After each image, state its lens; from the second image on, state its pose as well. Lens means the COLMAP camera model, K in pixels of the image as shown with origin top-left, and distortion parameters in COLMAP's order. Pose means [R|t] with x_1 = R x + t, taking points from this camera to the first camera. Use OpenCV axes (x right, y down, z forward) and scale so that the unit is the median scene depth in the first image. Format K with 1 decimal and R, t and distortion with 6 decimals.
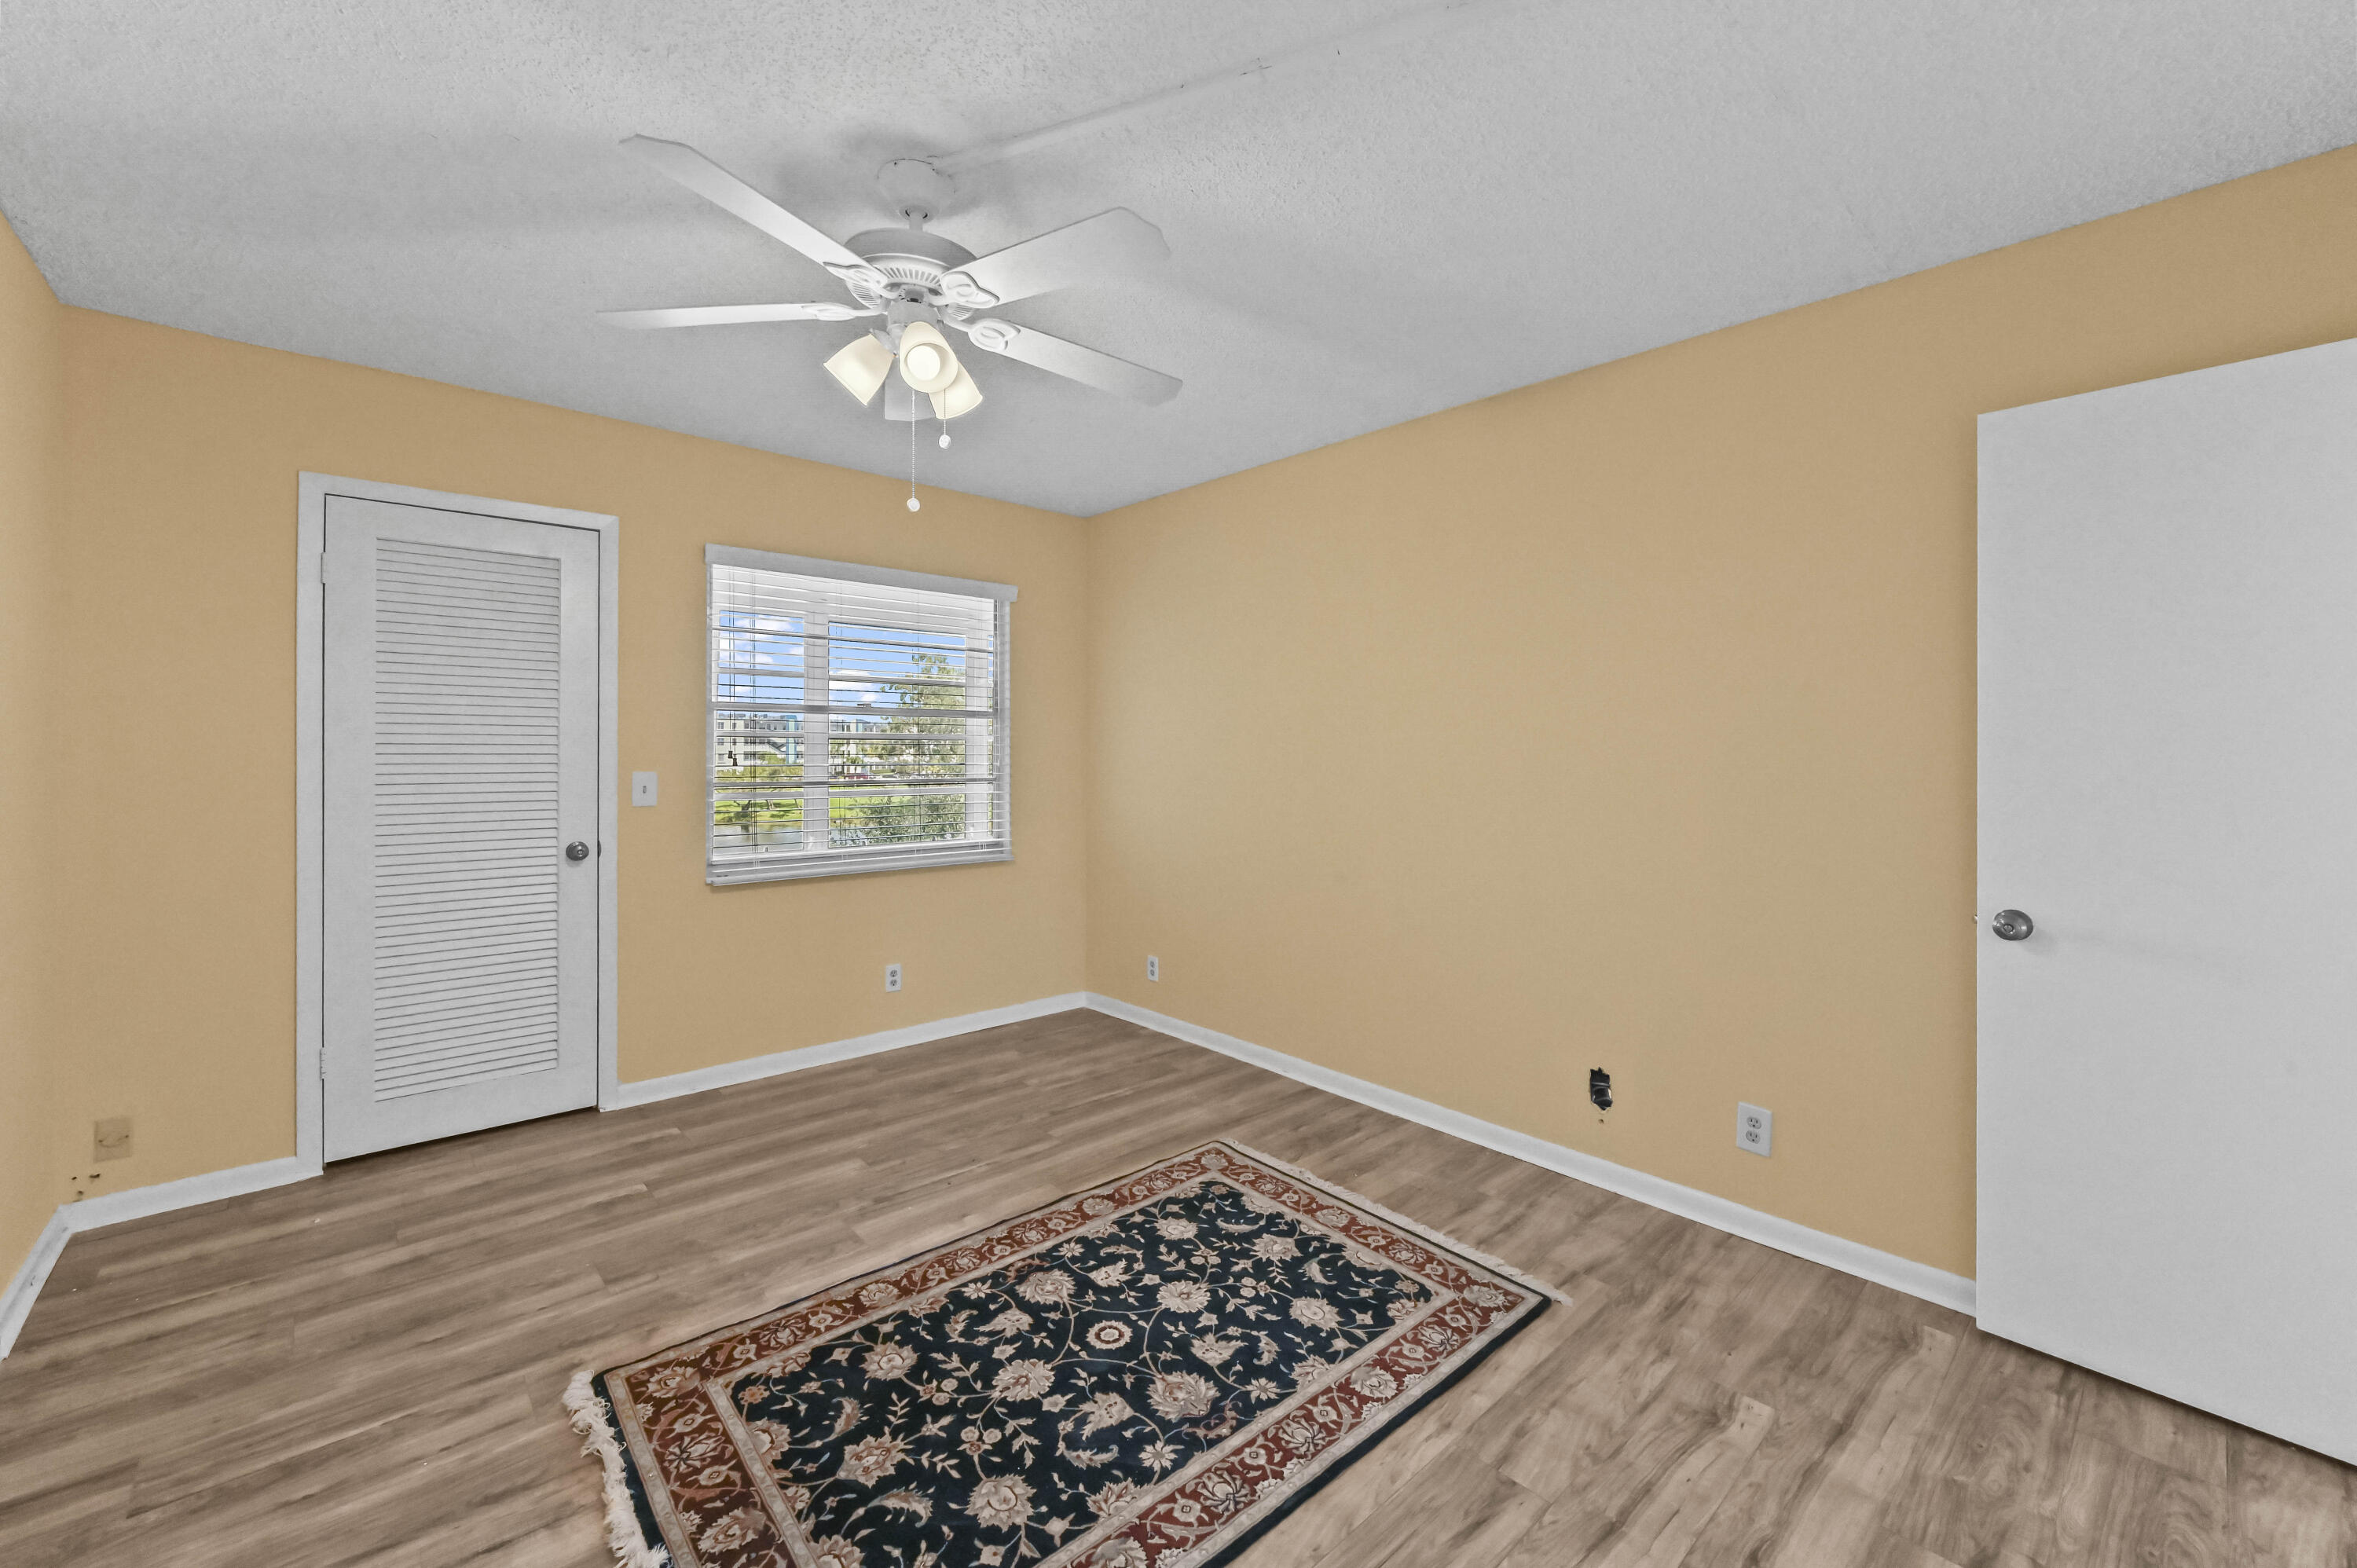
lens RADIAL K [[943.1, 0, 1178.4], [0, 943.1, 769.7], [0, 0, 1]] dist [0.002259, -0.000184]
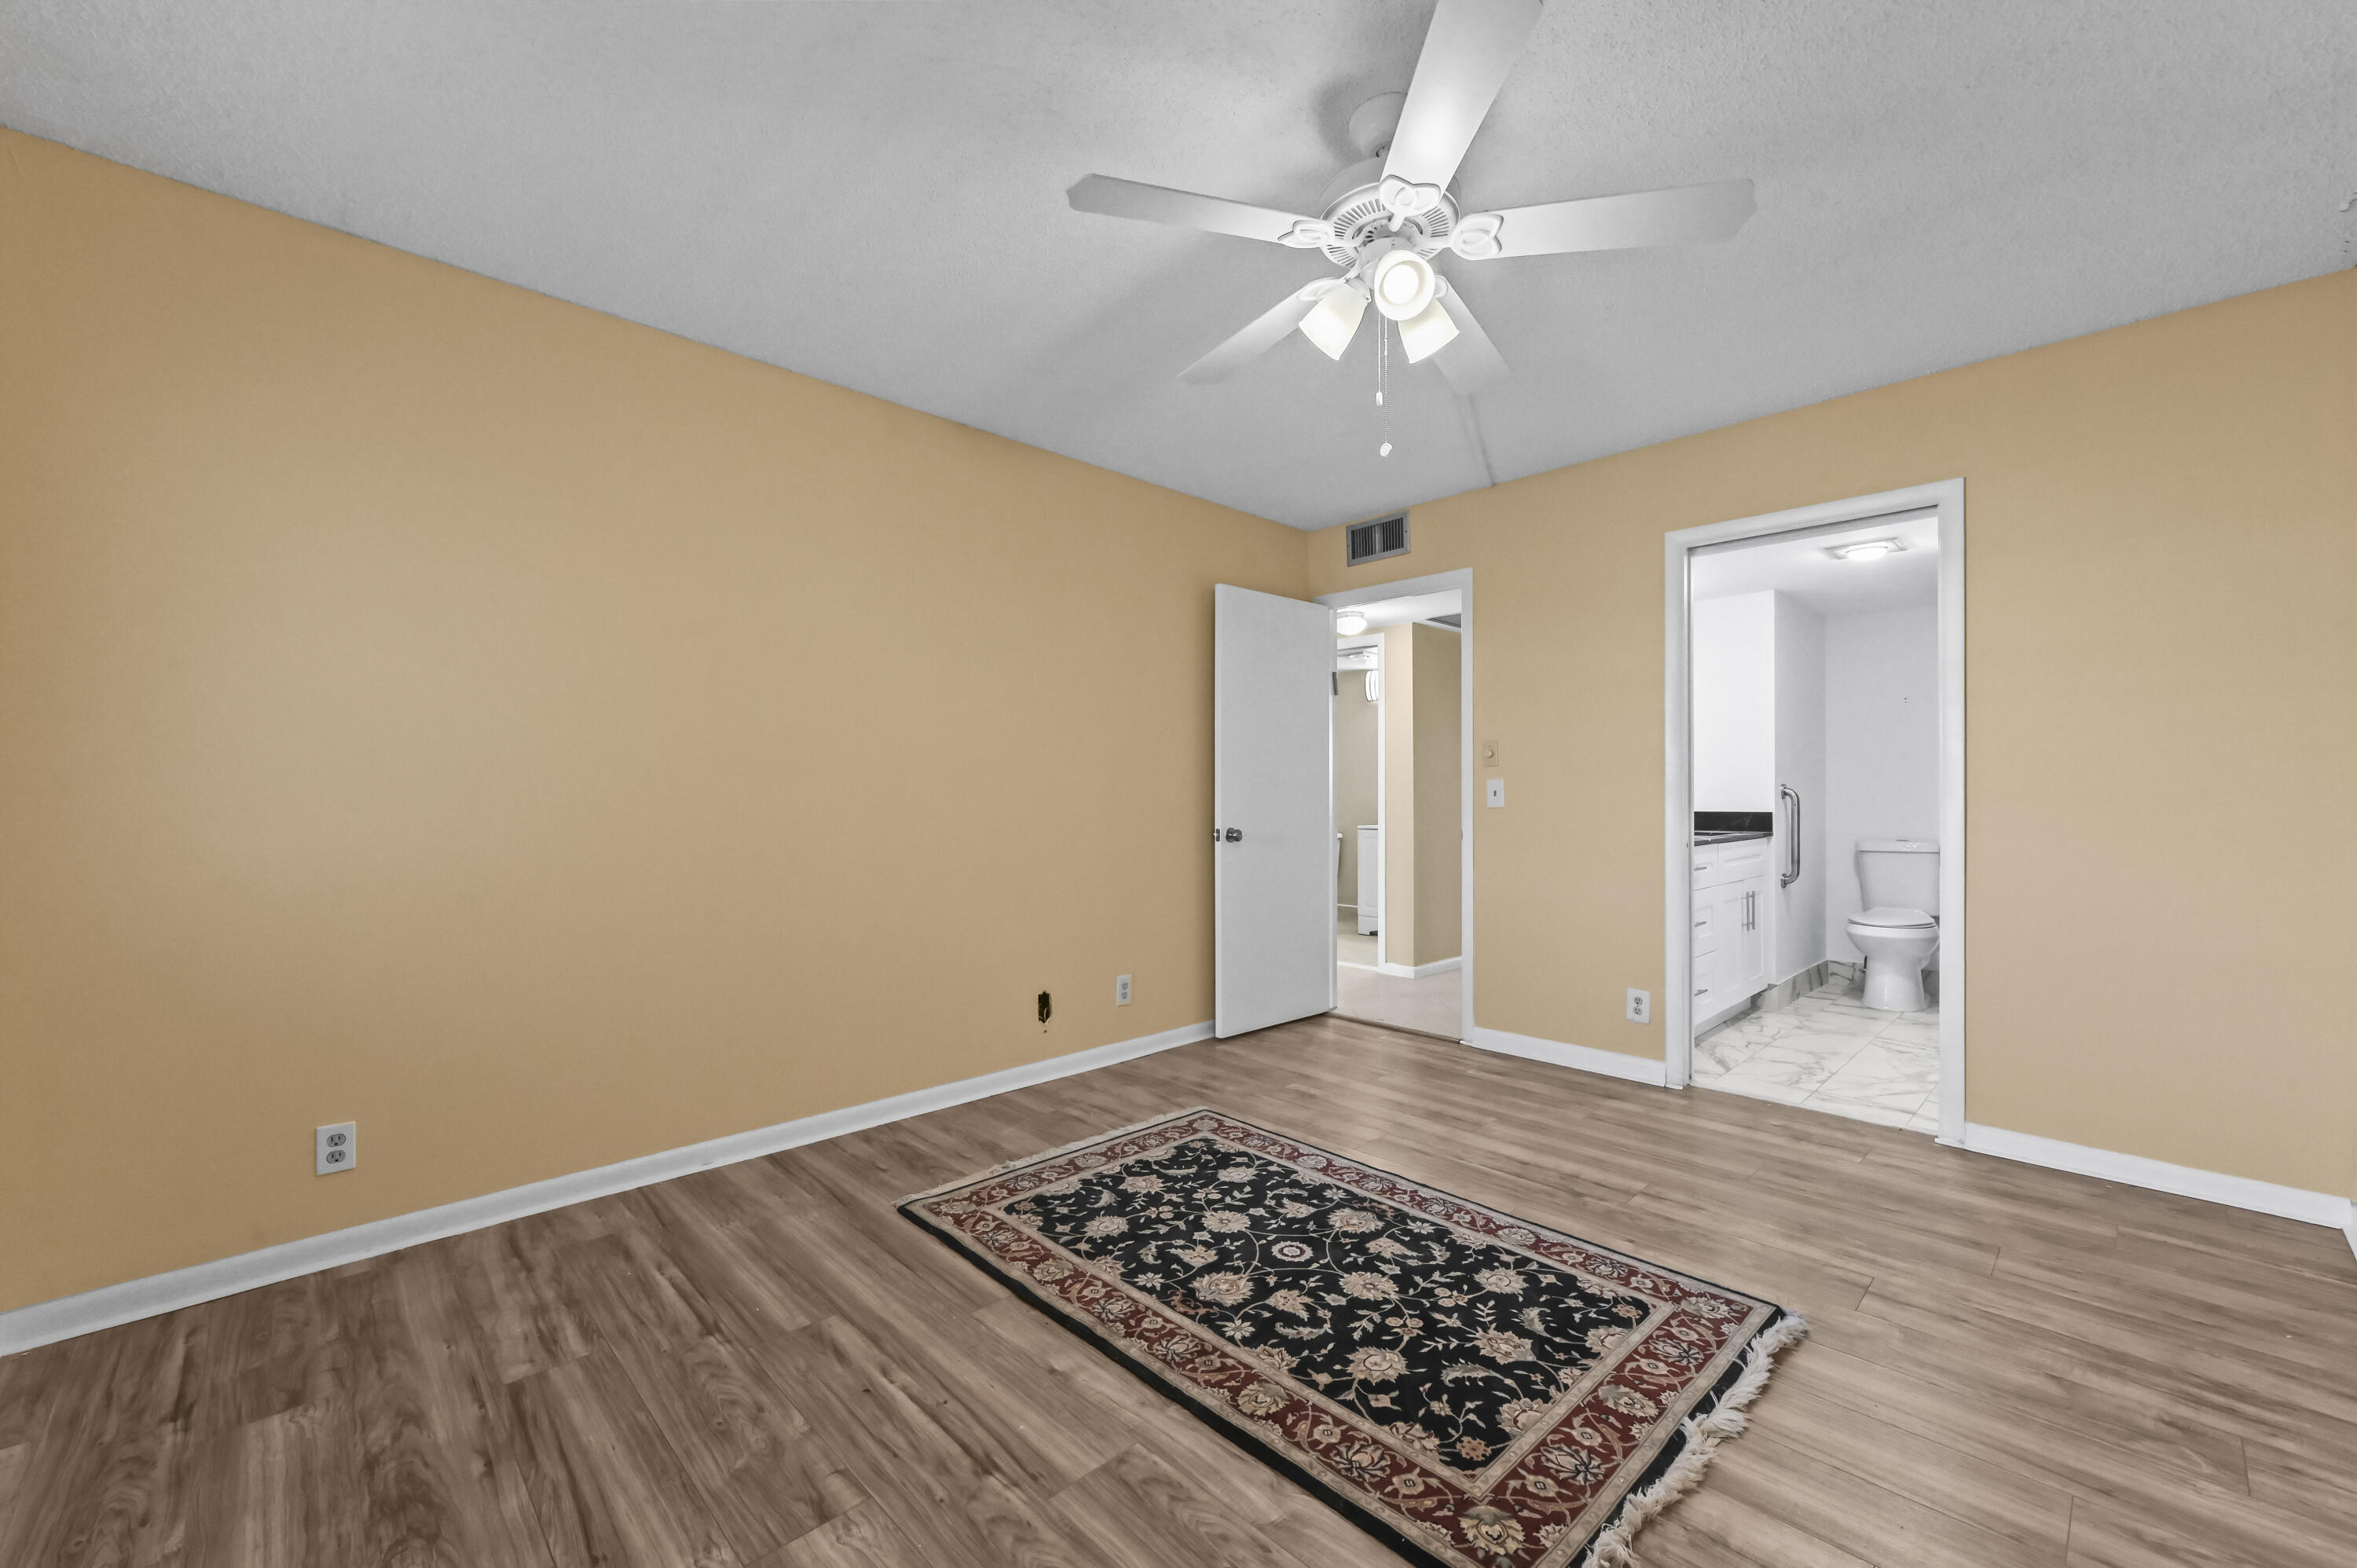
lens RADIAL K [[943.1, 0, 1178.4], [0, 943.1, 769.7], [0, 0, 1]] dist [0.002259, -0.000184]
pose [[-0.039500, 0.020684, 0.999005, -1.145387], [0.027482, 0.999430, -0.019606, 0.055479], [-0.998842, 0.026681, -0.040046, 1.130964]]
